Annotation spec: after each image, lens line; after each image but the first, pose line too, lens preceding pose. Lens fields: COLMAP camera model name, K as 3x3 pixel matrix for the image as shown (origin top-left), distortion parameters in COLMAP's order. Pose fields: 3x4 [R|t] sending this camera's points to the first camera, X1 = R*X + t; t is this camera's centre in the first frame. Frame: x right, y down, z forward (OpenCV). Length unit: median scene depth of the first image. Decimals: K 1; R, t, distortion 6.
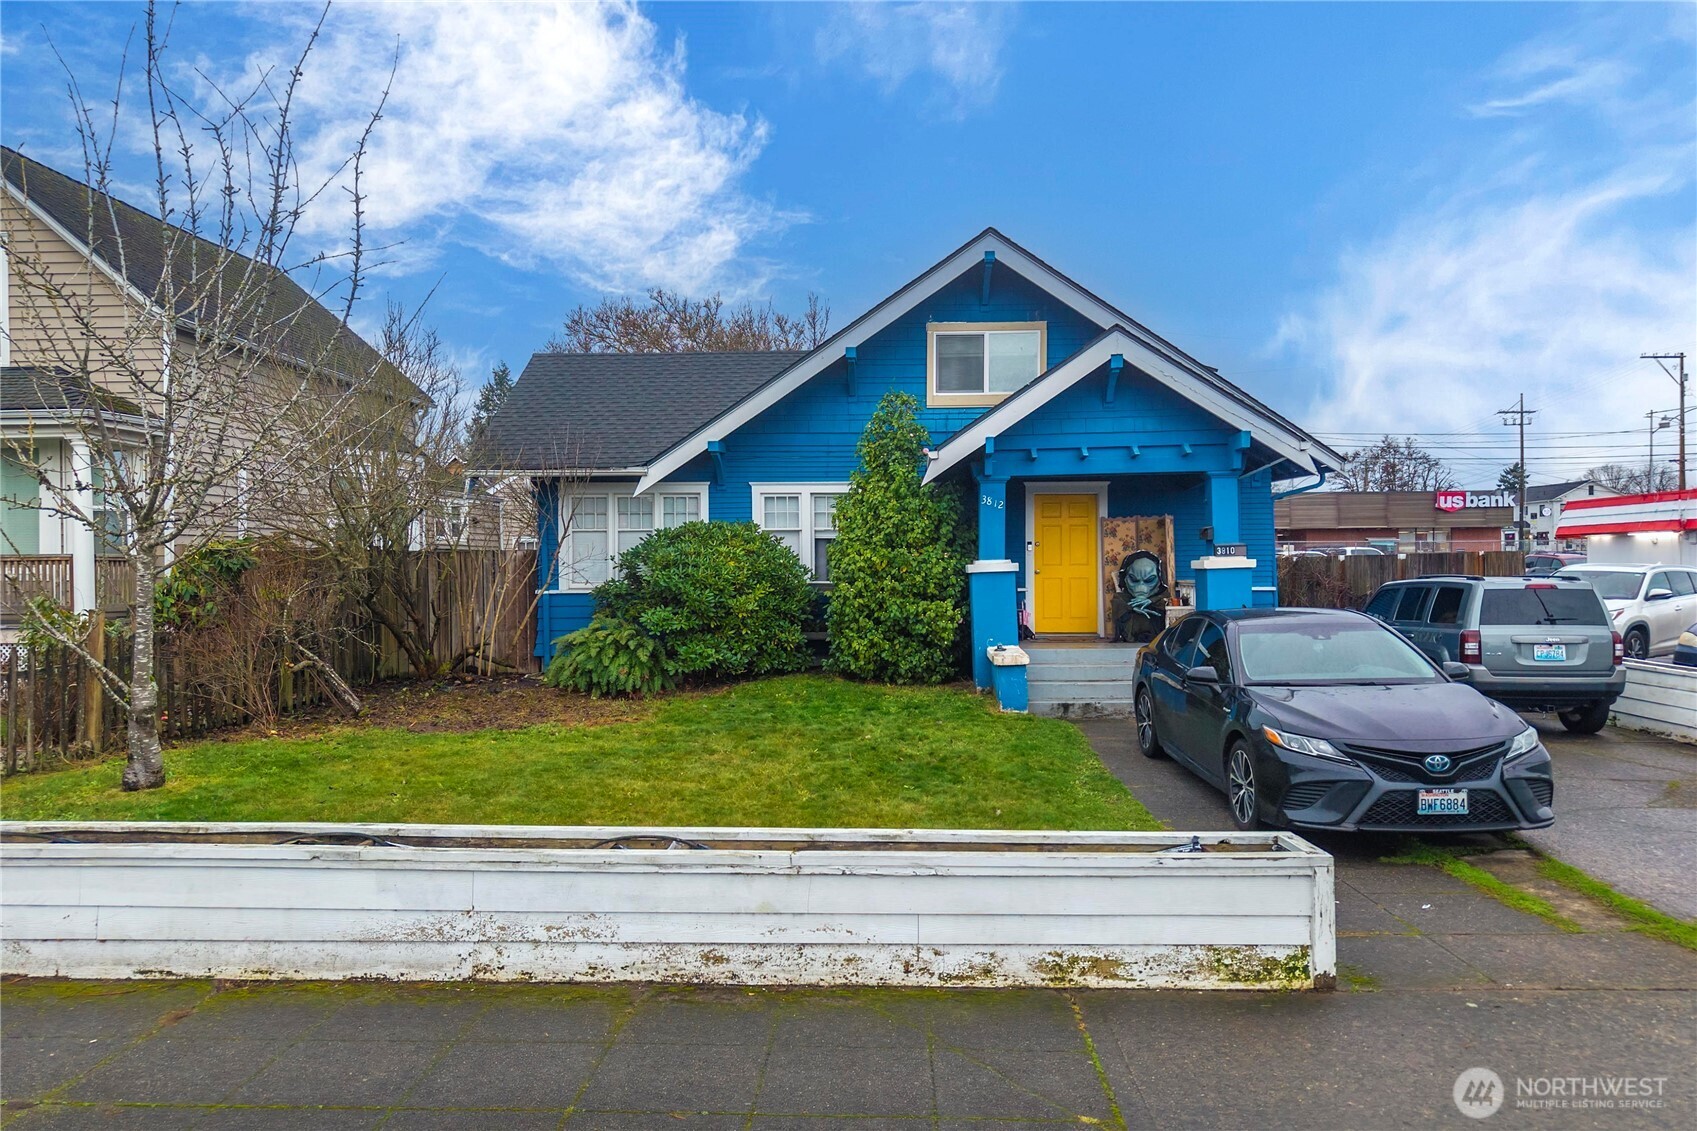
lens RADIAL K [[1092.2, 0, 818.5], [0, 1092.2, 520.6], [0, 0, 1]] dist [0.005565, -0.000041]
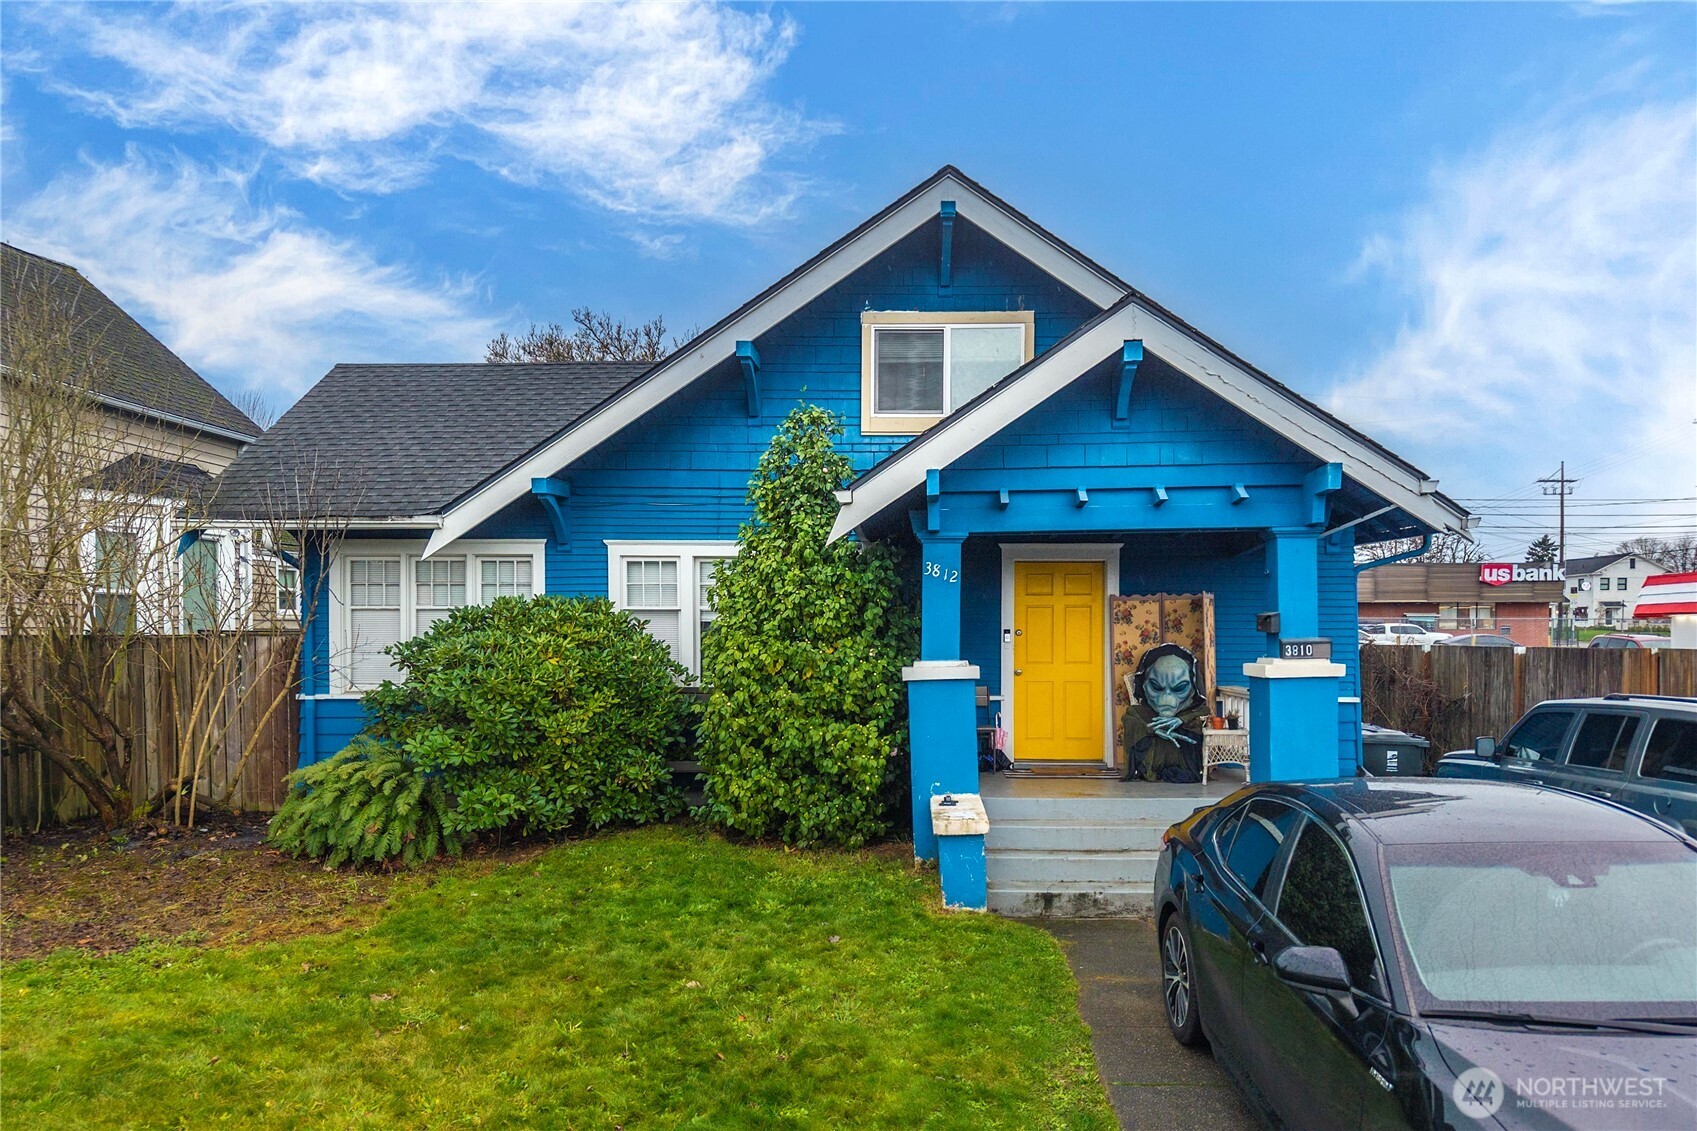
lens RADIAL K [[1152.7, 0, 851.6], [0, 1152.7, 587.1], [0, 0, 1]] dist [0.015503, -0.000420]
pose [[0.999677, 0.007865, 0.024163, 0.084550], [-0.007820, 0.999967, -0.001963, -0.005790], [-0.024178, 0.001773, 0.999706, 0.298592]]
